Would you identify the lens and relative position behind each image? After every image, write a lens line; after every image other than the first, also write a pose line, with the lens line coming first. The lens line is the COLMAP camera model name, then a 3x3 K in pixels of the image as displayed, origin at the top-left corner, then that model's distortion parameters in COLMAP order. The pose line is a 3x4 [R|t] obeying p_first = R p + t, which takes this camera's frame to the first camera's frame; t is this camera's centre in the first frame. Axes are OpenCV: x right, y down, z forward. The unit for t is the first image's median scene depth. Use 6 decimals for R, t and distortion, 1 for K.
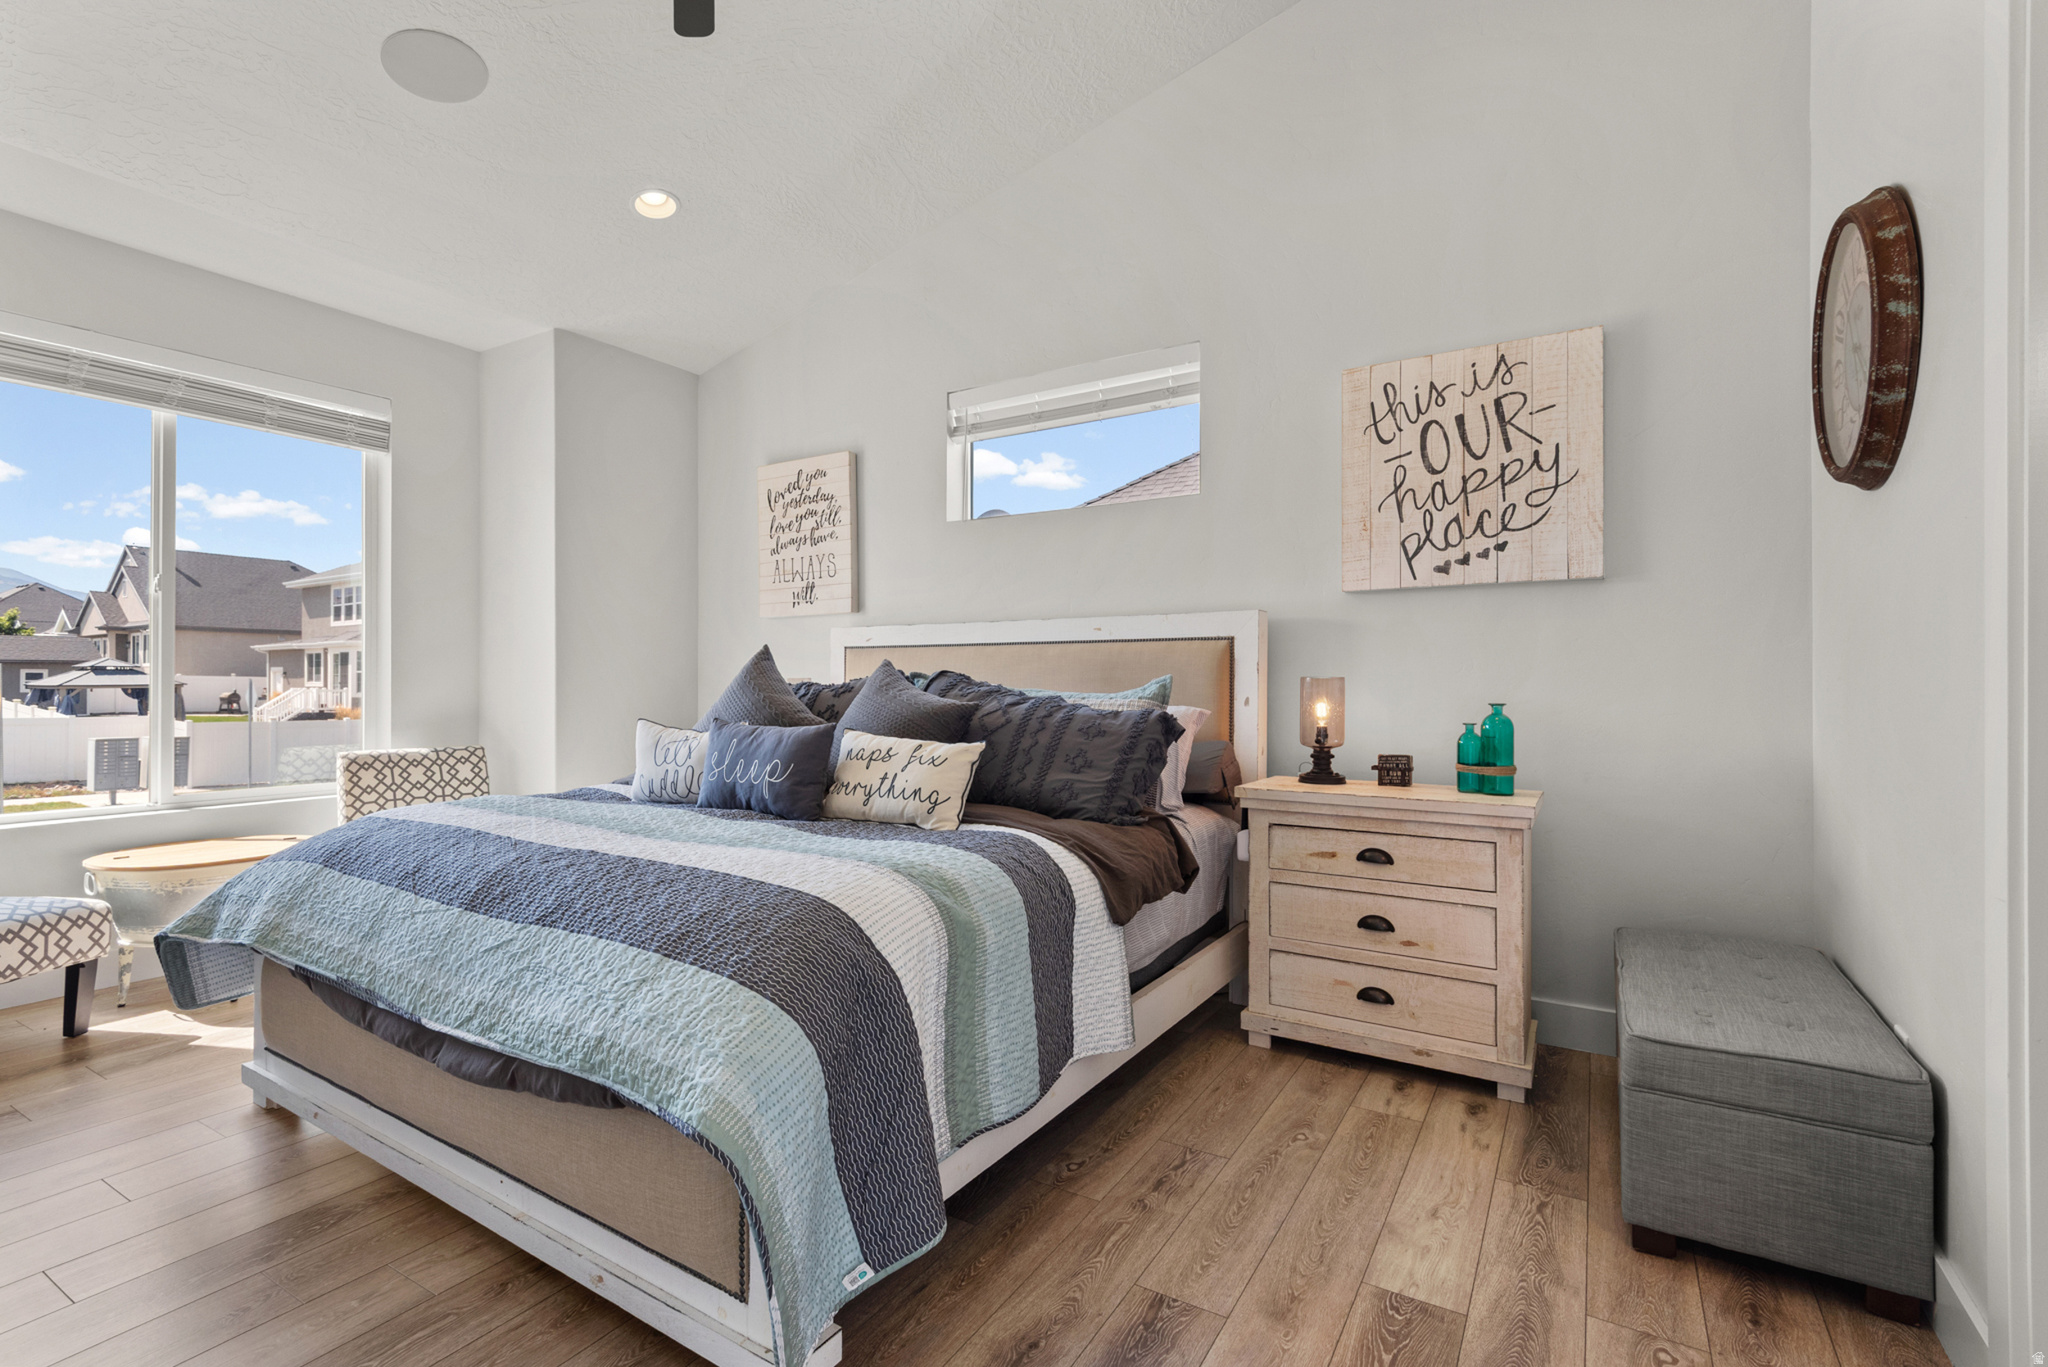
lens RADIAL K [[936.5, 0, 1015.0], [0, 936.5, 687.0], [0, 0, 1]] dist [0.020763, -0.016784]
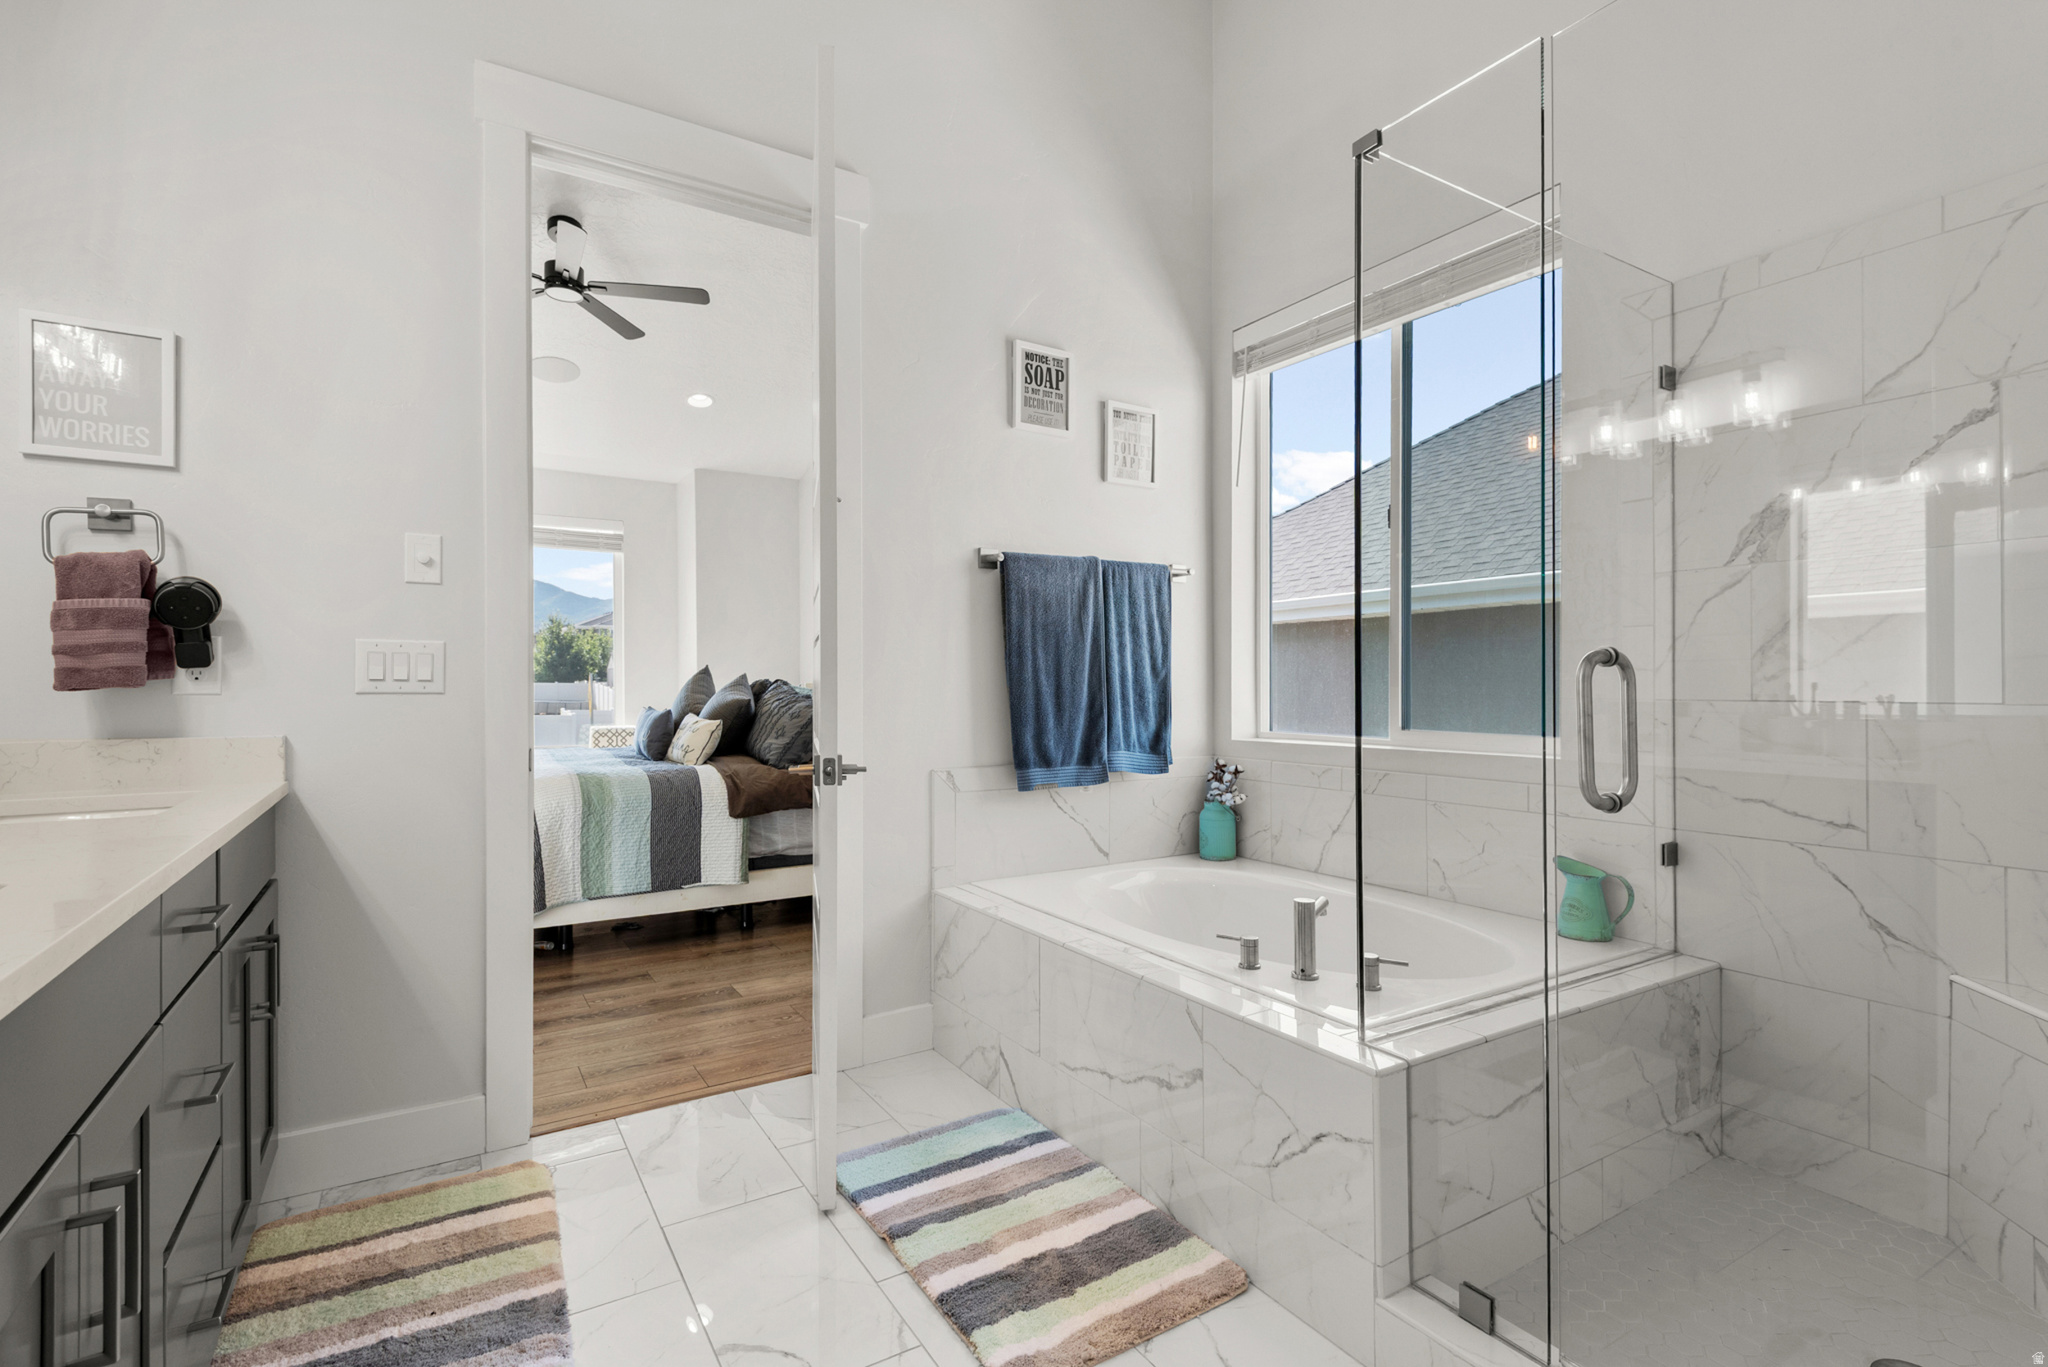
lens RADIAL K [[943.6, 0, 1023.3], [0, 943.6, 681.9], [0, 0, 1]] dist [0.029162, -0.016387]
pose [[0.896809, -0.006656, -0.442367, 1.233552], [0.005728, 0.999978, -0.003435, -0.005066], [0.442380, 0.000547, 0.896828, -0.368027]]
